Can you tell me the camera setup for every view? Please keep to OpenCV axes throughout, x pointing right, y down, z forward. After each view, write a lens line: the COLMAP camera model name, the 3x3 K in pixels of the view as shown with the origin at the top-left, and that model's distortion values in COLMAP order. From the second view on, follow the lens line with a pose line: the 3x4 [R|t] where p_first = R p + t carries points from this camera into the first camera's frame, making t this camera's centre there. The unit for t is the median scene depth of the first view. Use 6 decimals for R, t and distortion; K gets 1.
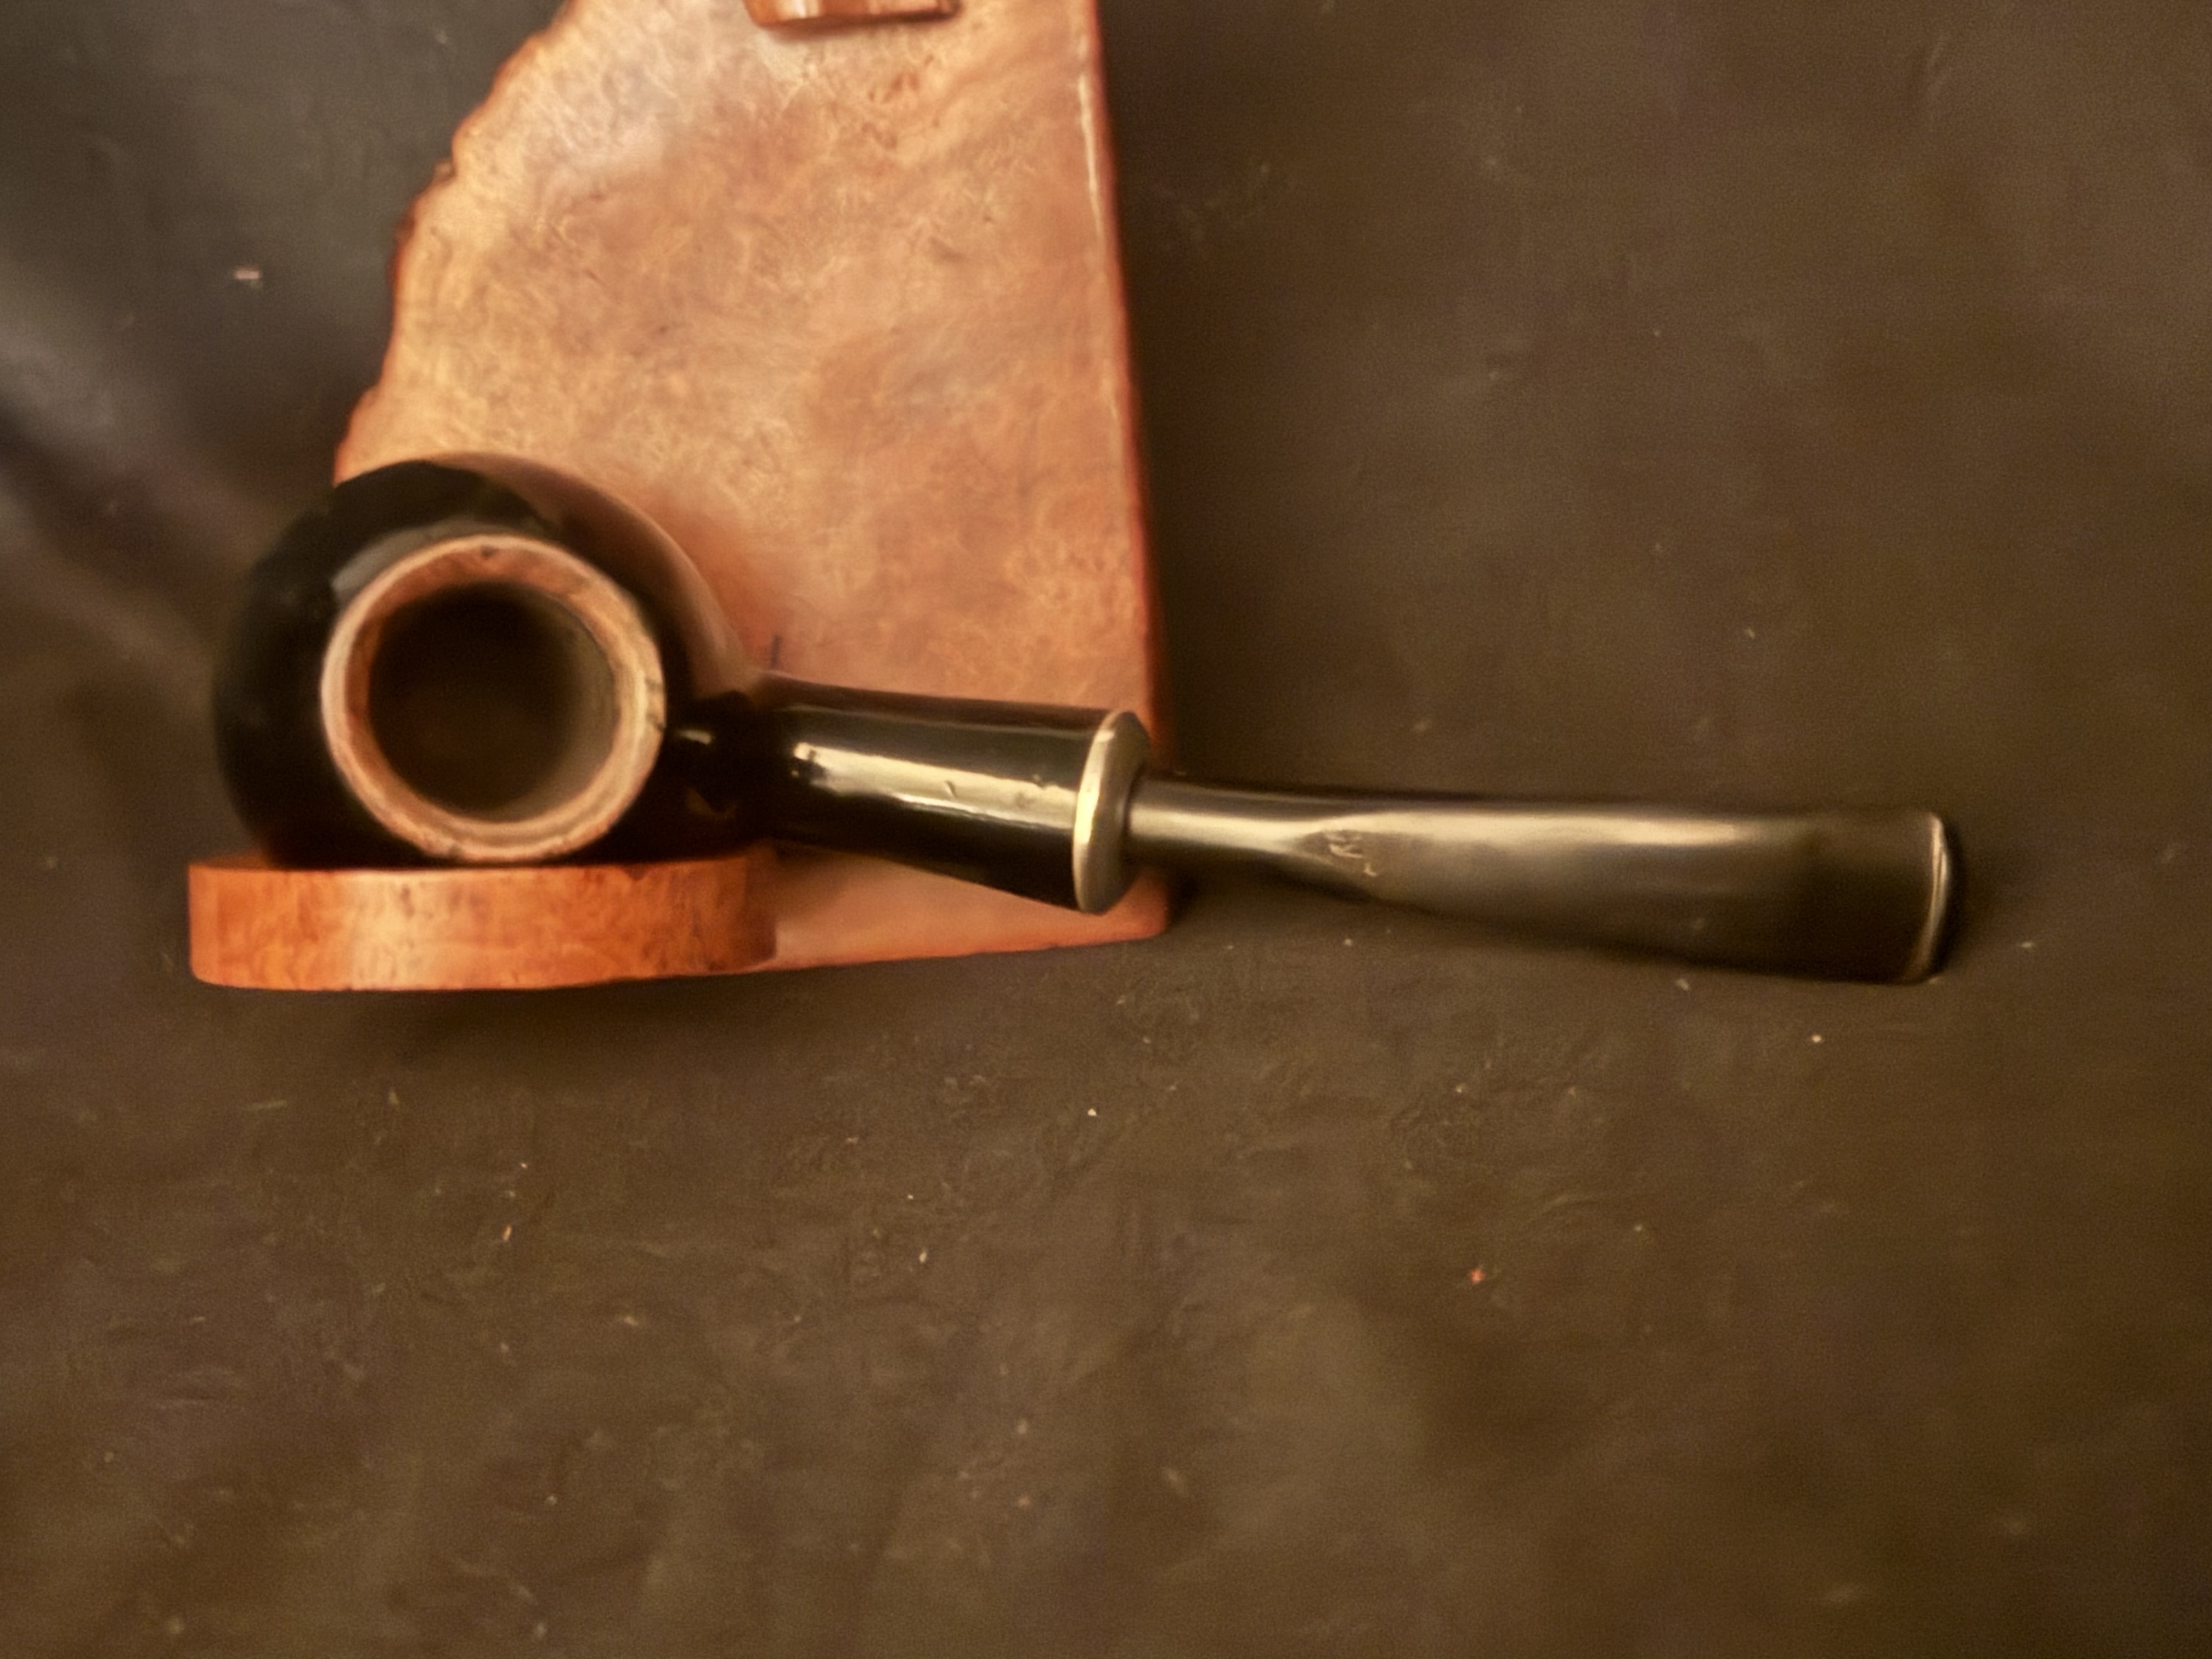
lens RADIAL K [[3292.4, 0, 1106.0], [0, 3292.4, 829.5], [0, 0, 1]] dist [0.176513, -0.459656]
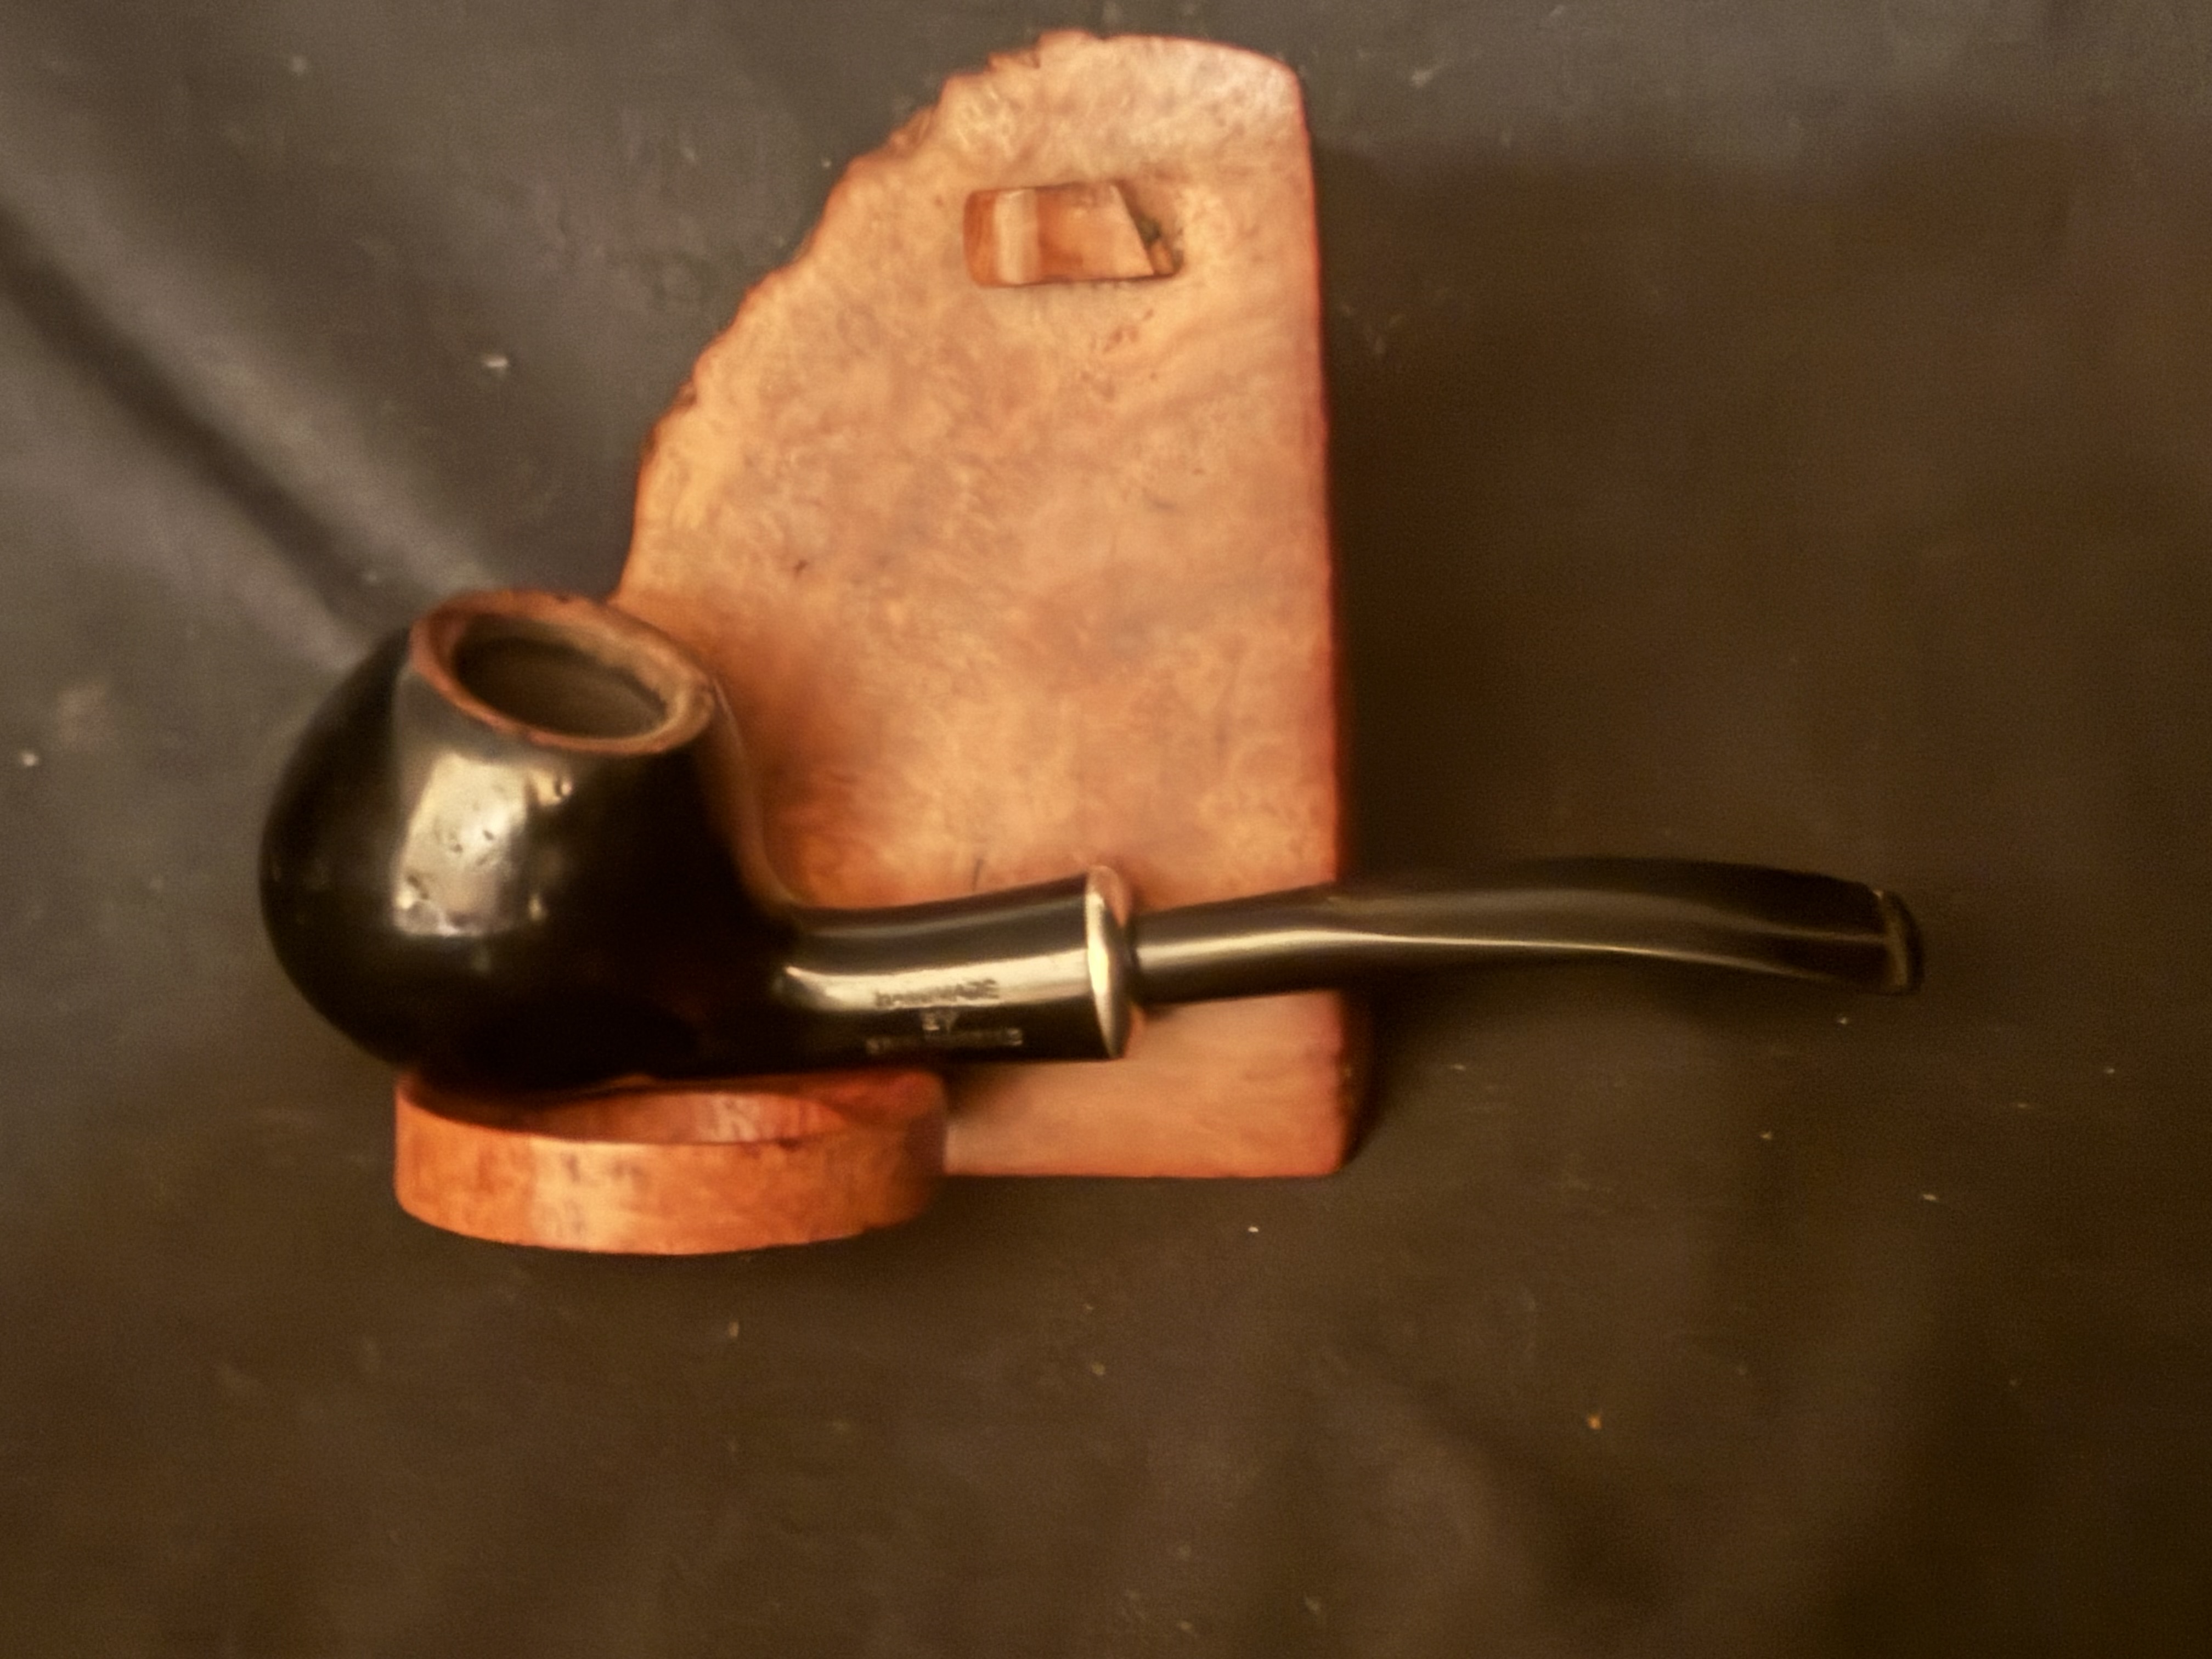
lens RADIAL K [[3292.4, 0, 1106.0], [0, 3292.4, 829.5], [0, 0, 1]] dist [0.176513, -0.459656]
pose [[0.987877, 0.064959, -0.140994, 0.085187], [-0.053323, 0.994970, 0.084798, -0.159275], [0.145793, -0.076252, 0.986372, -0.006676]]
